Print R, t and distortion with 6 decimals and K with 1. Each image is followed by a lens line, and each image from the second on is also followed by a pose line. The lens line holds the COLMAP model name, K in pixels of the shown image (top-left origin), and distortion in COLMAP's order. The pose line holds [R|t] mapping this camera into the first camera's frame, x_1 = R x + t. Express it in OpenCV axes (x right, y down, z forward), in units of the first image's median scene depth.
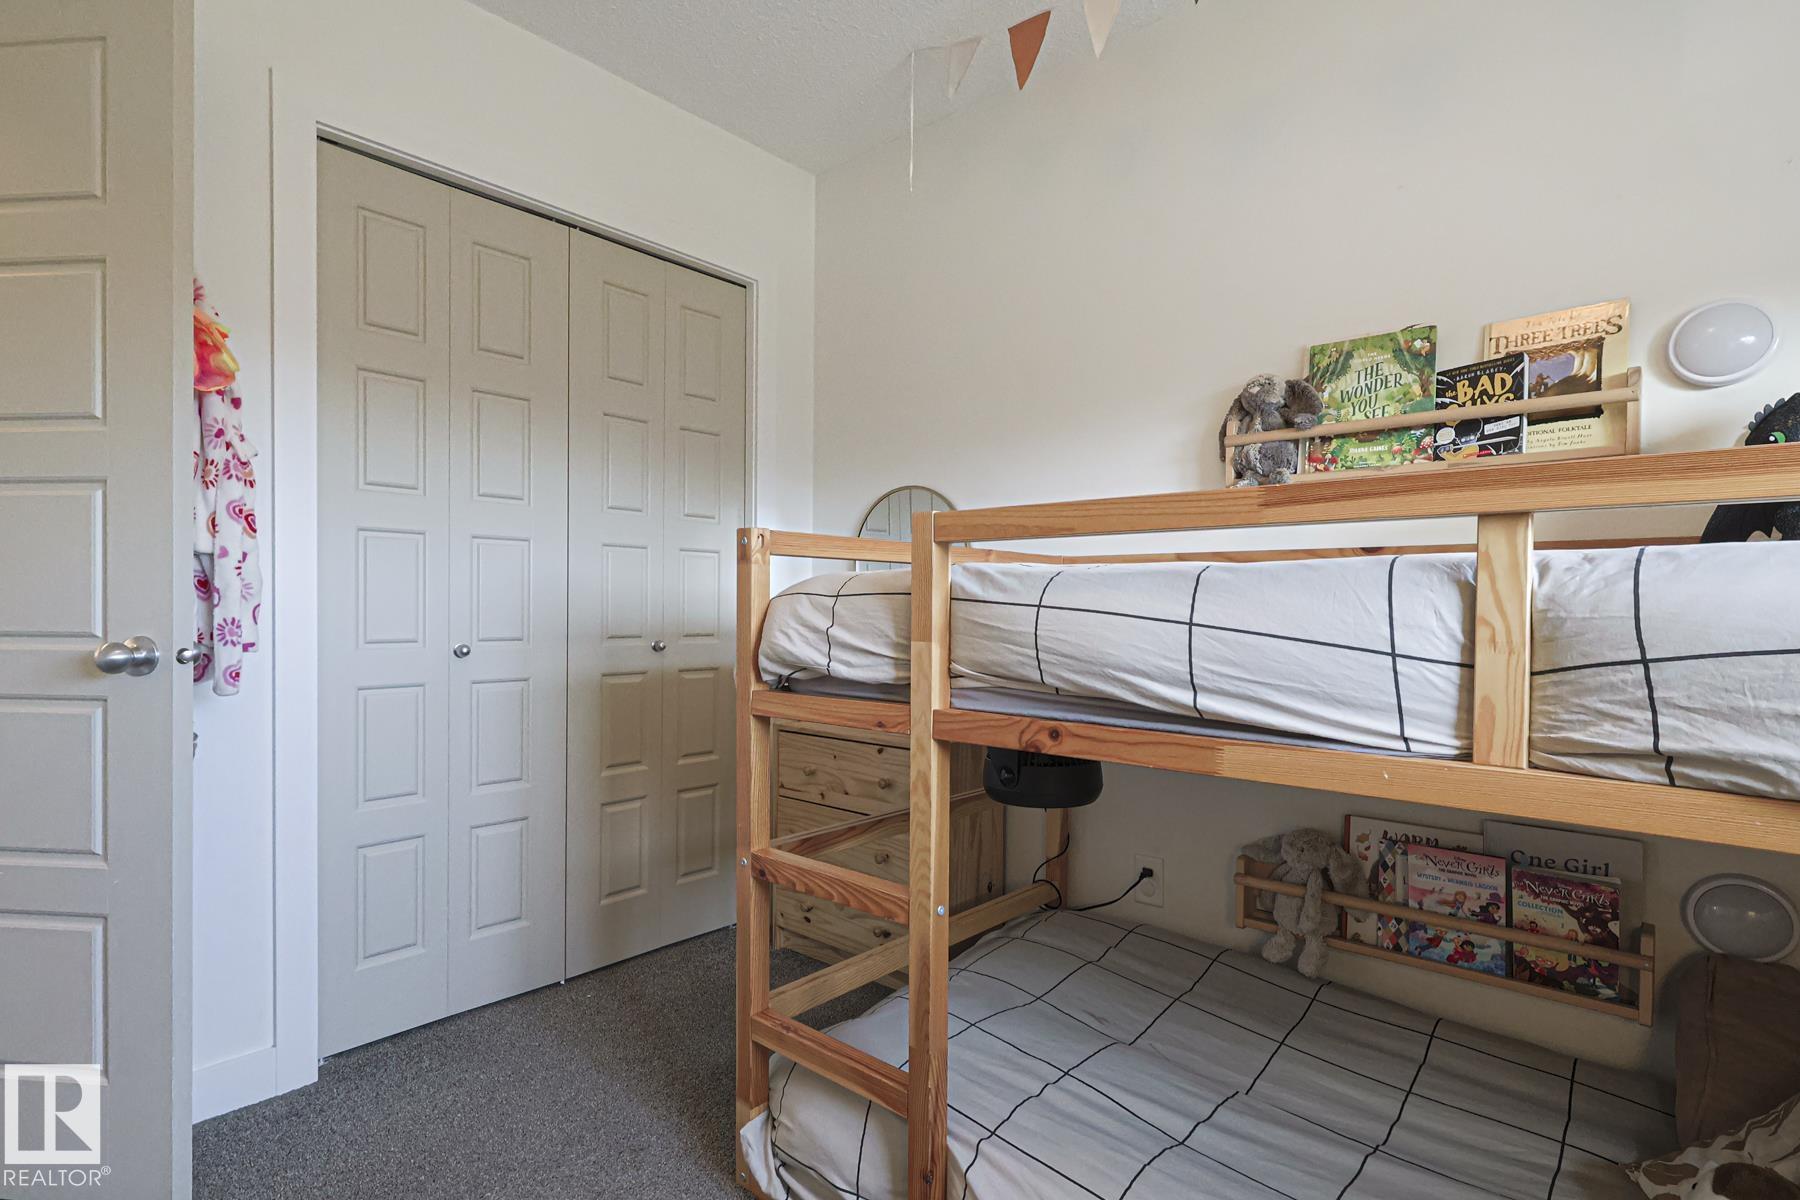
lens RADIAL K [[890.3, 0, 902.6], [0, 890.3, 615.0], [0, 0, 1]] dist [-0.004061, 0.001348]
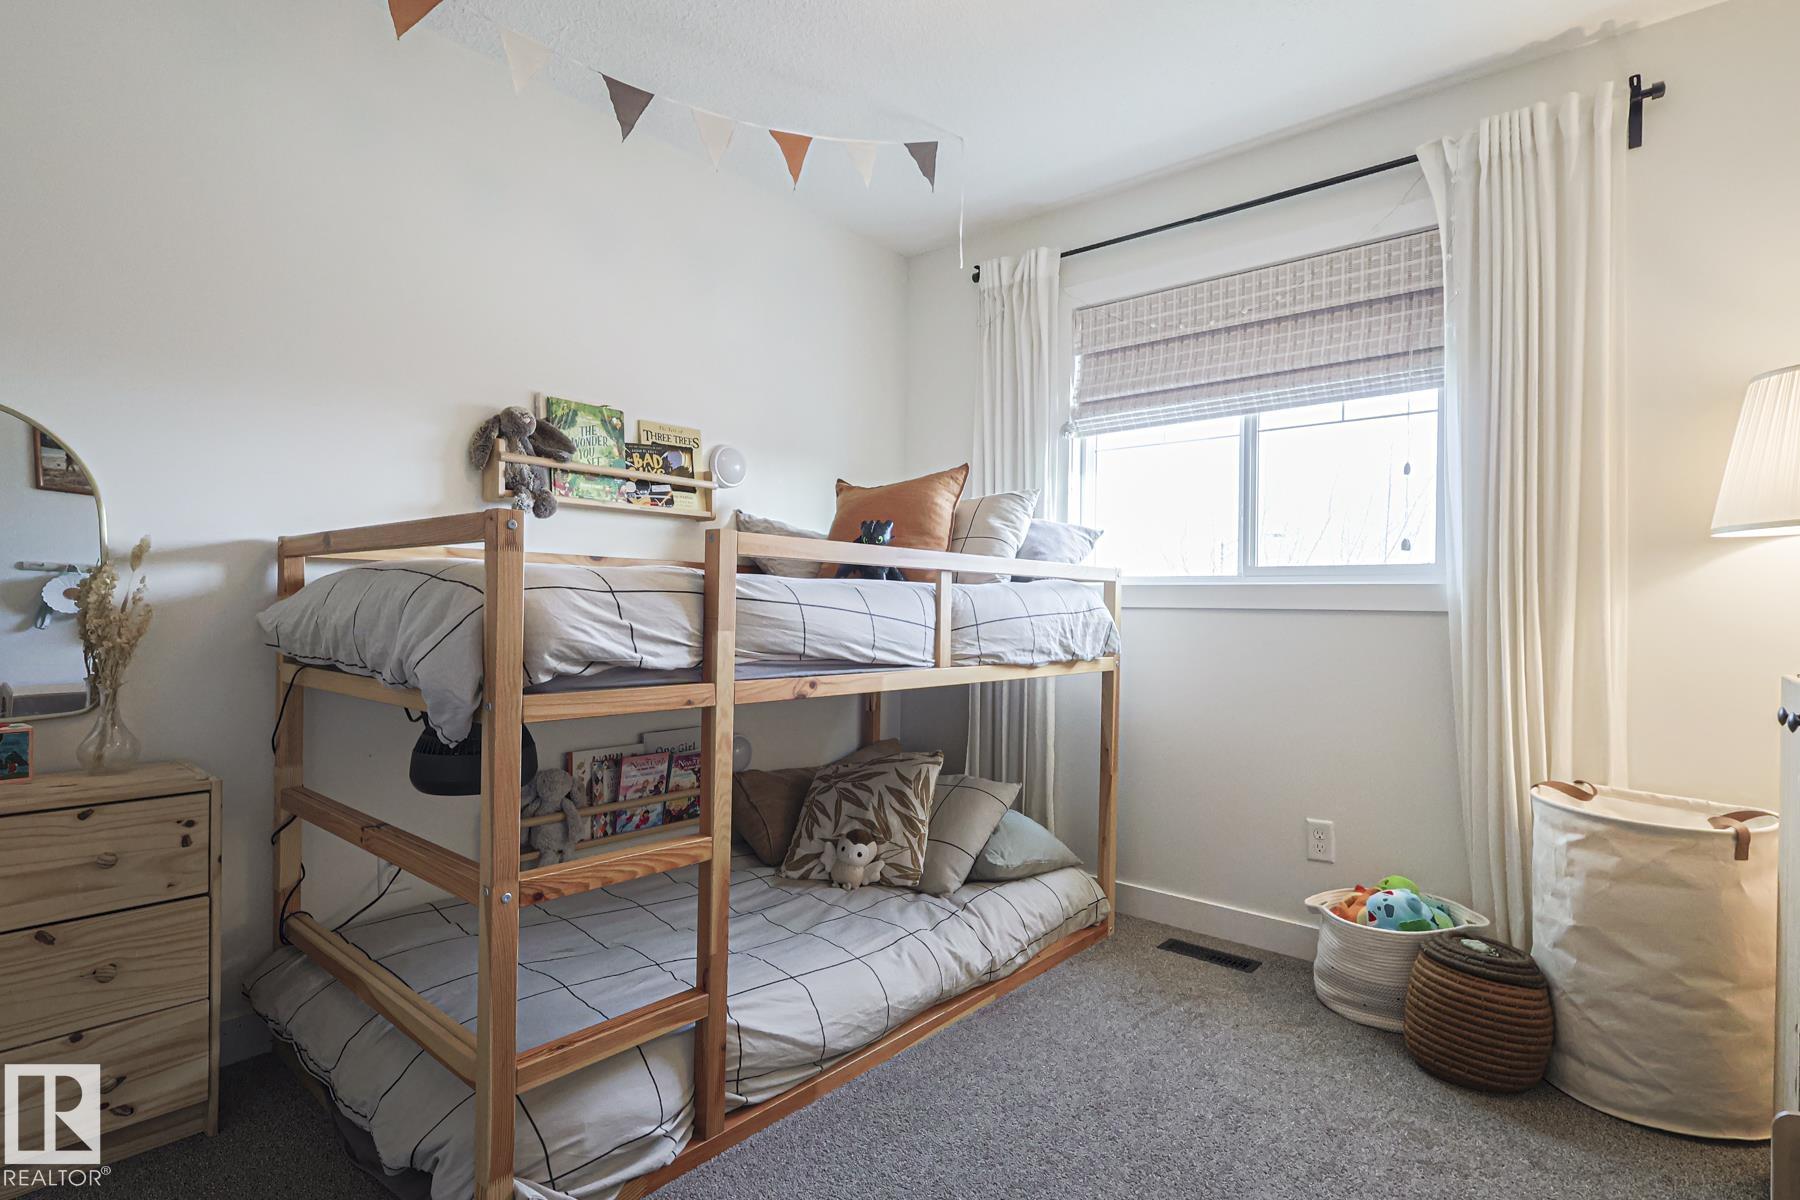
lens RADIAL K [[890.3, 0, 885.8], [0, 890.3, 606.0], [0, 0, 1]] dist [-0.004061, 0.001348]
pose [[-0.005708, -0.007801, 0.999953, -0.954151], [-0.009134, 0.999928, 0.007749, -0.013520], [-0.999942, -0.009089, -0.005779, 0.589690]]
